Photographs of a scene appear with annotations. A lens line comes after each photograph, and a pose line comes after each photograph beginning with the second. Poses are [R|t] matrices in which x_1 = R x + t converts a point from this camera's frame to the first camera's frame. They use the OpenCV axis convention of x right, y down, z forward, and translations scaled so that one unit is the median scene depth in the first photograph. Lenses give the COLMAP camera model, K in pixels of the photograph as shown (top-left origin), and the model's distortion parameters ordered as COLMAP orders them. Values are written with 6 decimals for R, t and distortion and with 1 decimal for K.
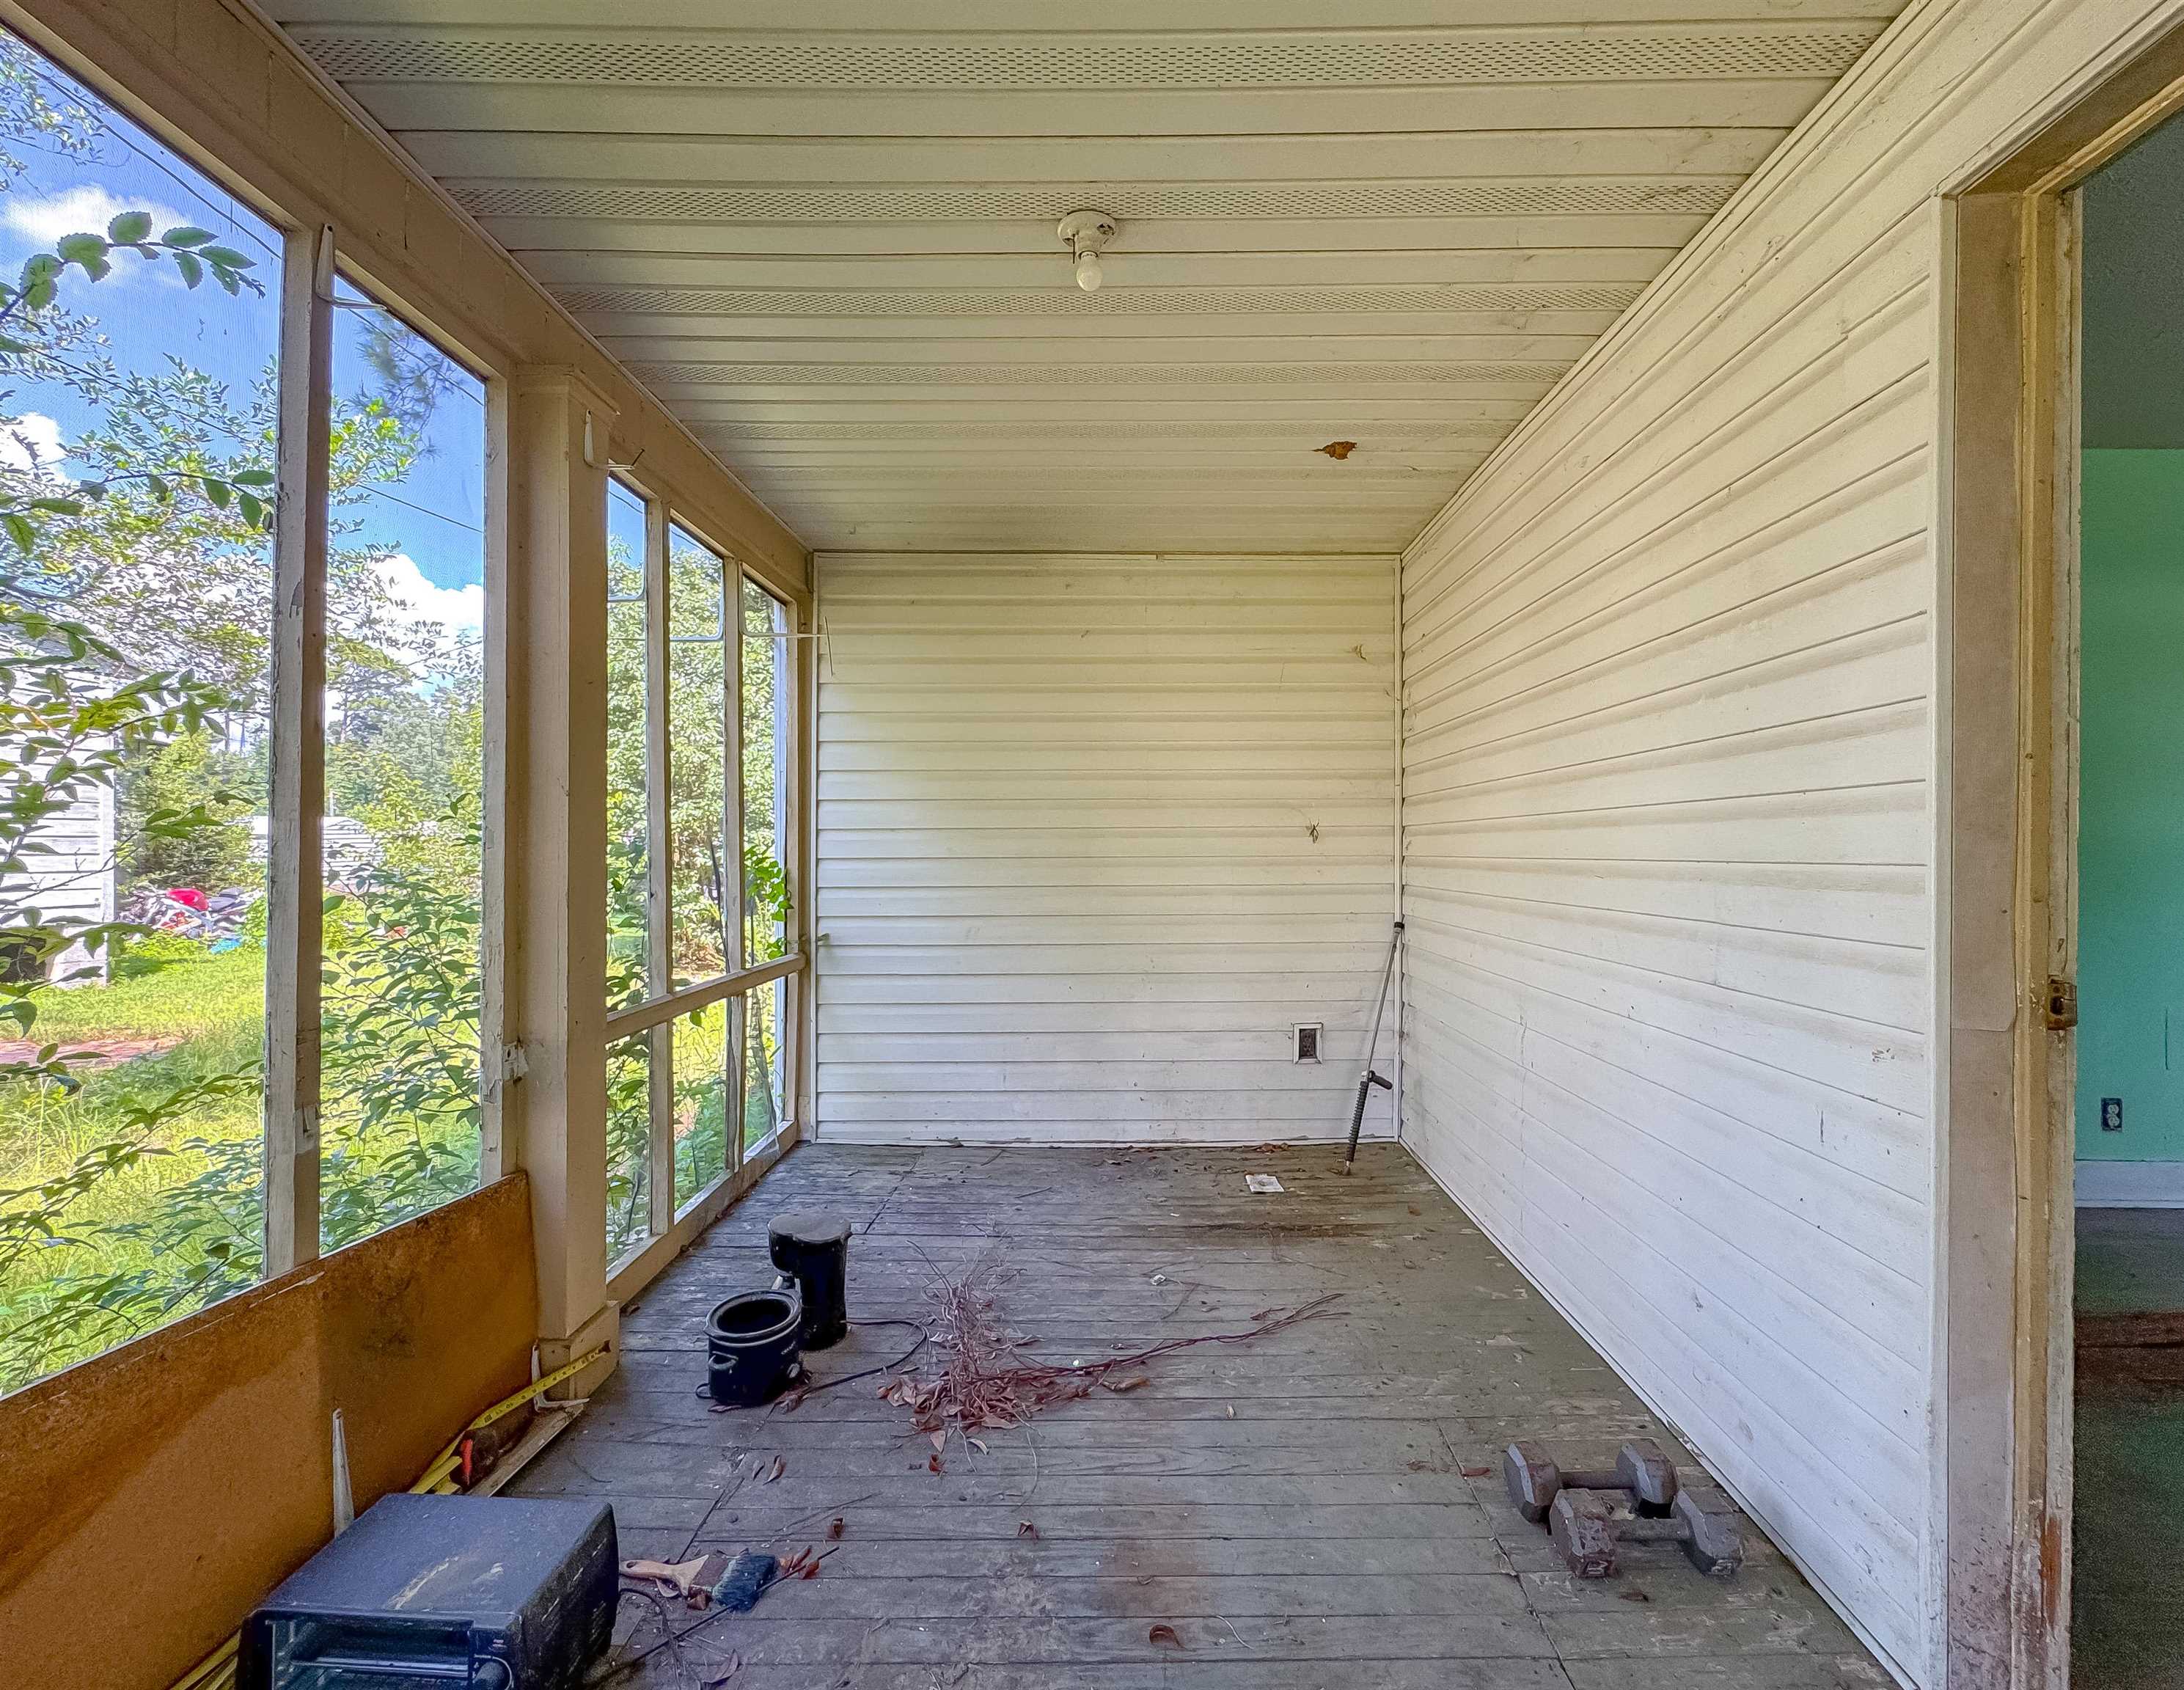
lens RADIAL K [[999.3, 0, 1115.4], [0, 999.3, 841.1], [0, 0, 1]] dist [-0.009017, 0.001725]
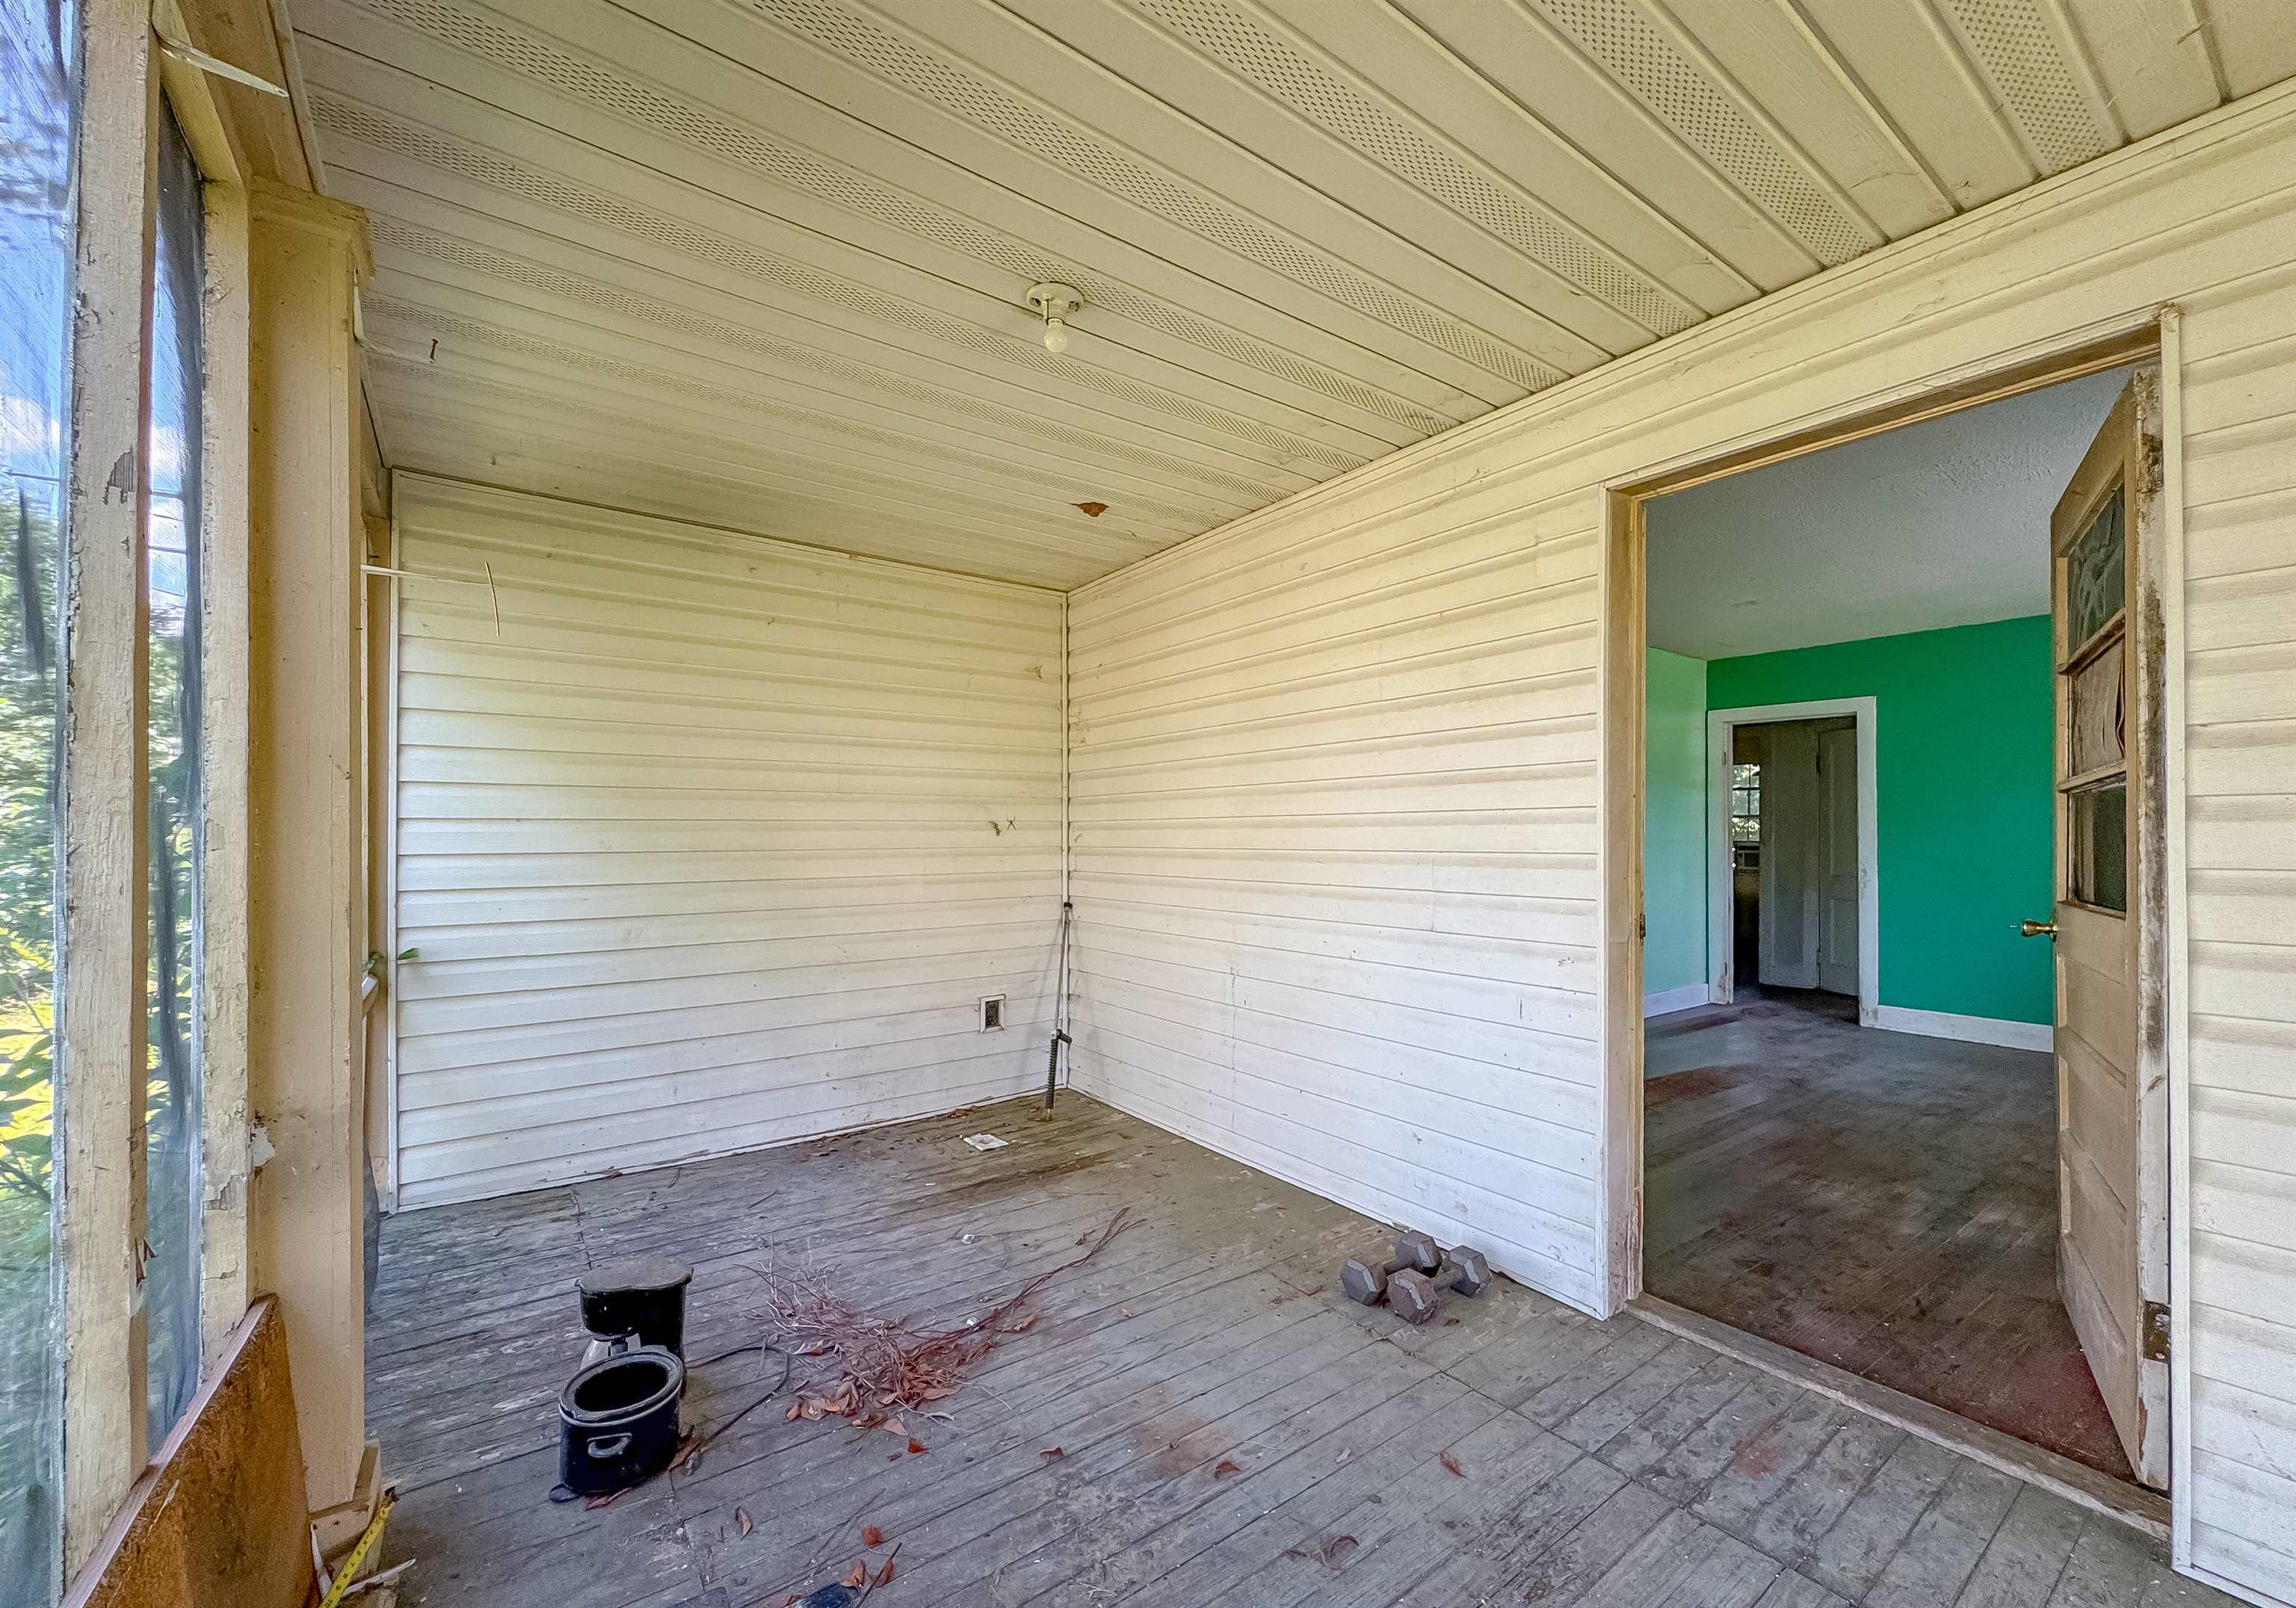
lens RADIAL K [[953.5, 0, 1142.7], [0, 953.5, 828.3], [0, 0, 1]] dist [-0.002072, -0.000577]
pose [[0.795444, 0.003612, 0.606017, -0.421715], [-0.003867, 0.999992, -0.000885, -0.008162], [-0.606015, -0.001639, 0.795451, 0.055210]]
